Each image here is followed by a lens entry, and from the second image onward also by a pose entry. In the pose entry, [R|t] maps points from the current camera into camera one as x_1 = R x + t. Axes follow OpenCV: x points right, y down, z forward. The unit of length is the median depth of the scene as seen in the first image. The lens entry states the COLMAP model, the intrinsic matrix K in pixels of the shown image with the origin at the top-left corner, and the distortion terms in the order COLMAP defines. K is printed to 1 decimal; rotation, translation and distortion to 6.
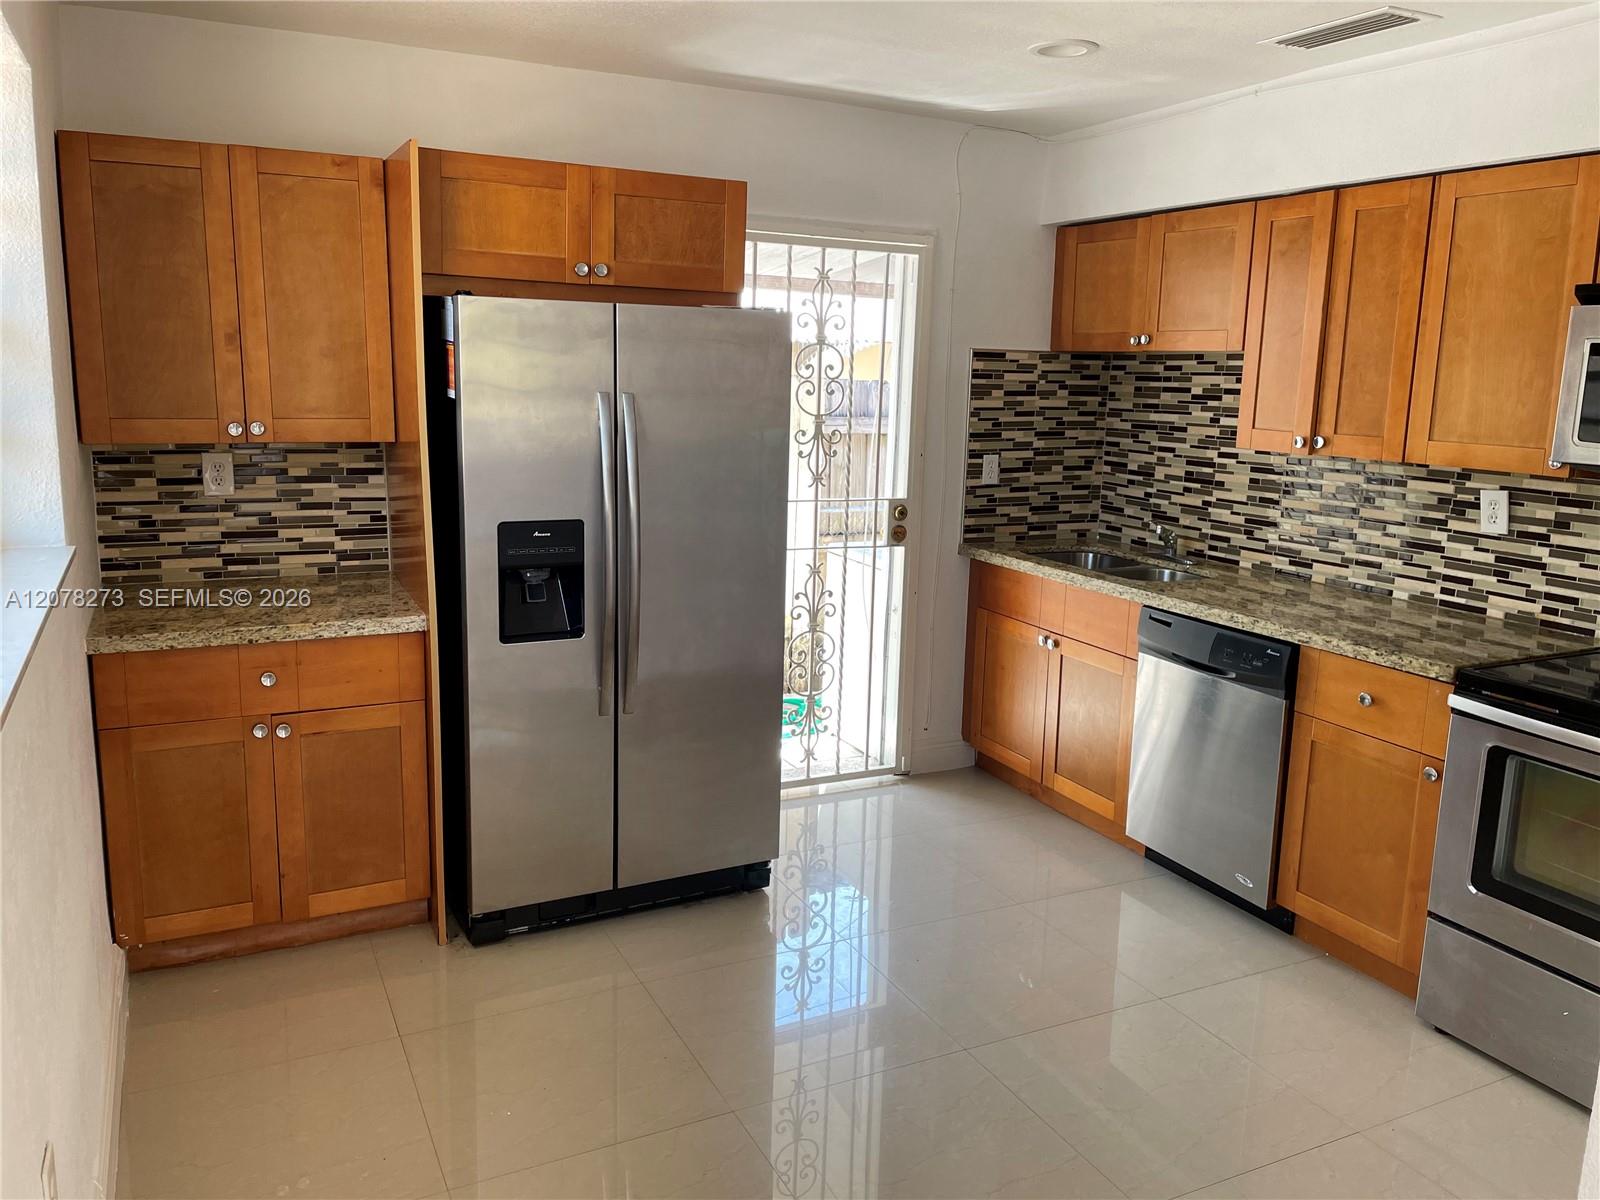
lens RADIAL K [[1205.3, 0, 720.1], [0, 1205.3, 605.4], [0, 0, 1]] dist [0.007927, -0.000914]
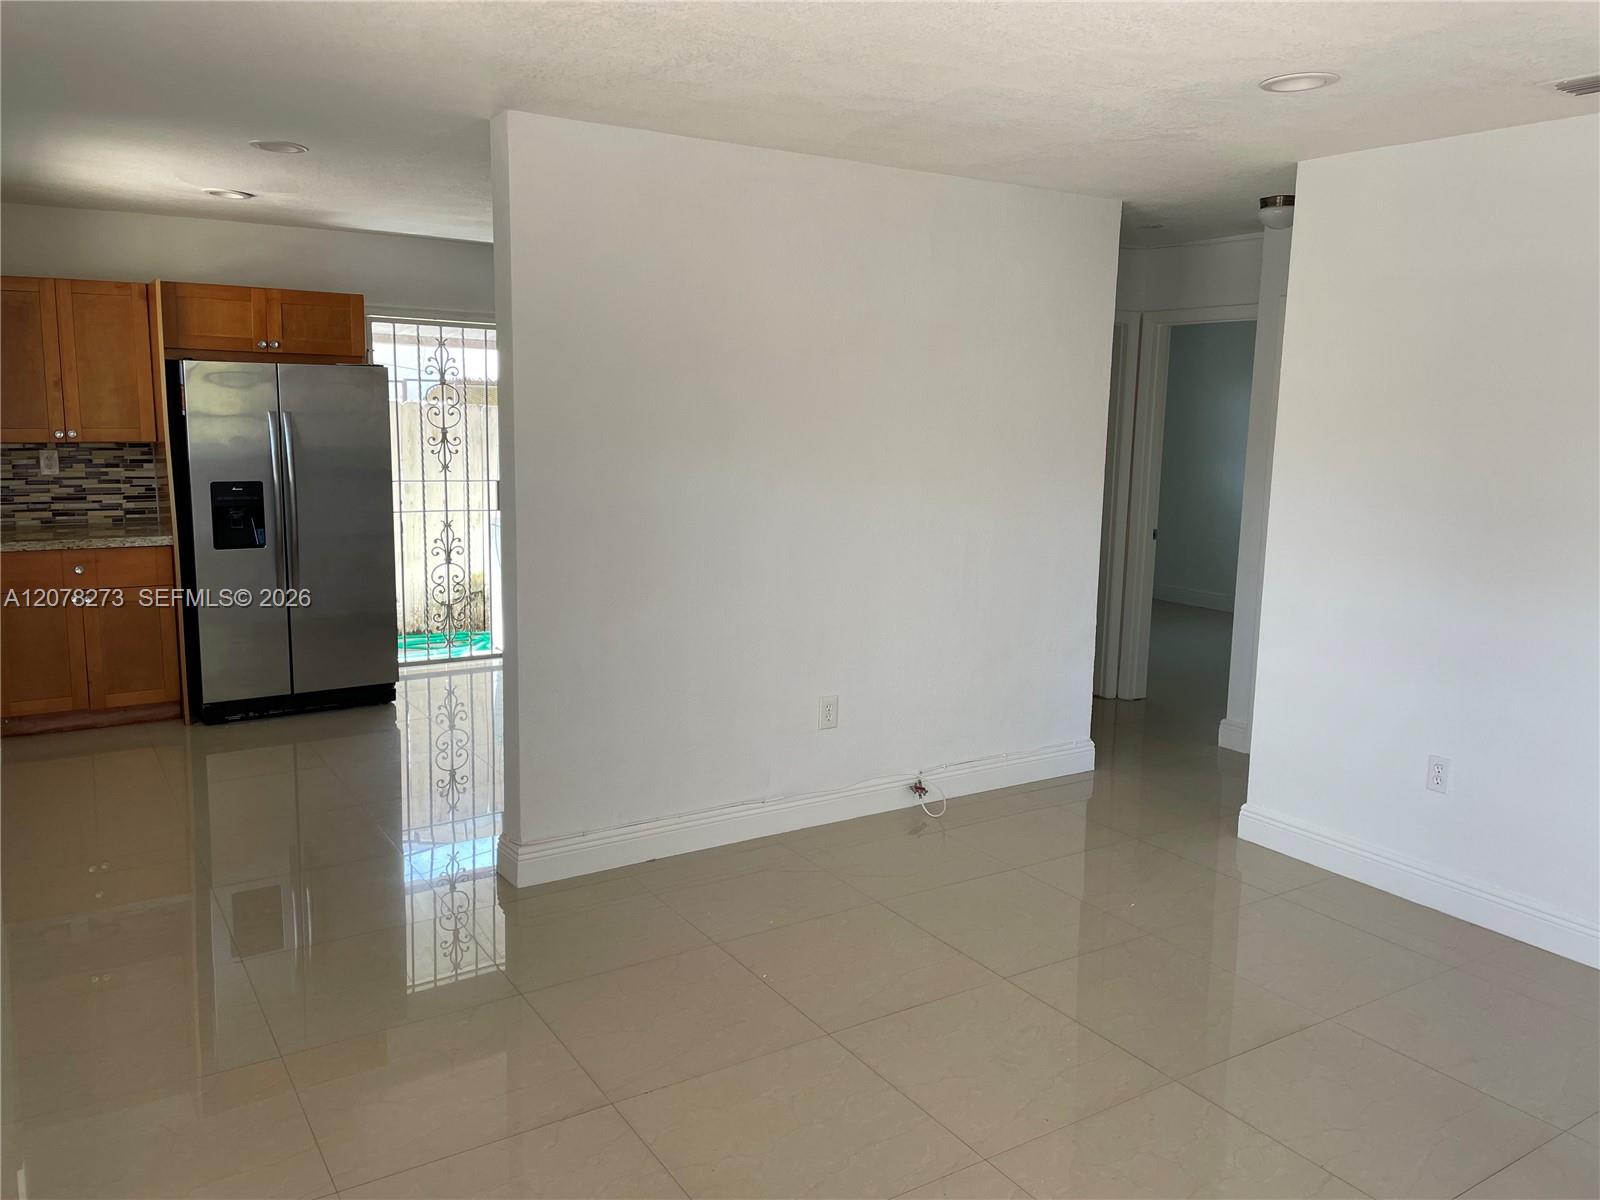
lens RADIAL K [[1193.6, 0, 757.3], [0, 1193.6, 591.5], [0, 0, 1]] dist [0.009096, -0.058910]
pose [[0.989305, -0.027292, 0.143288, 0.344045], [0.032947, 0.998763, -0.037245, 0.176931], [-0.142094, 0.041567, 0.988980, -0.832430]]
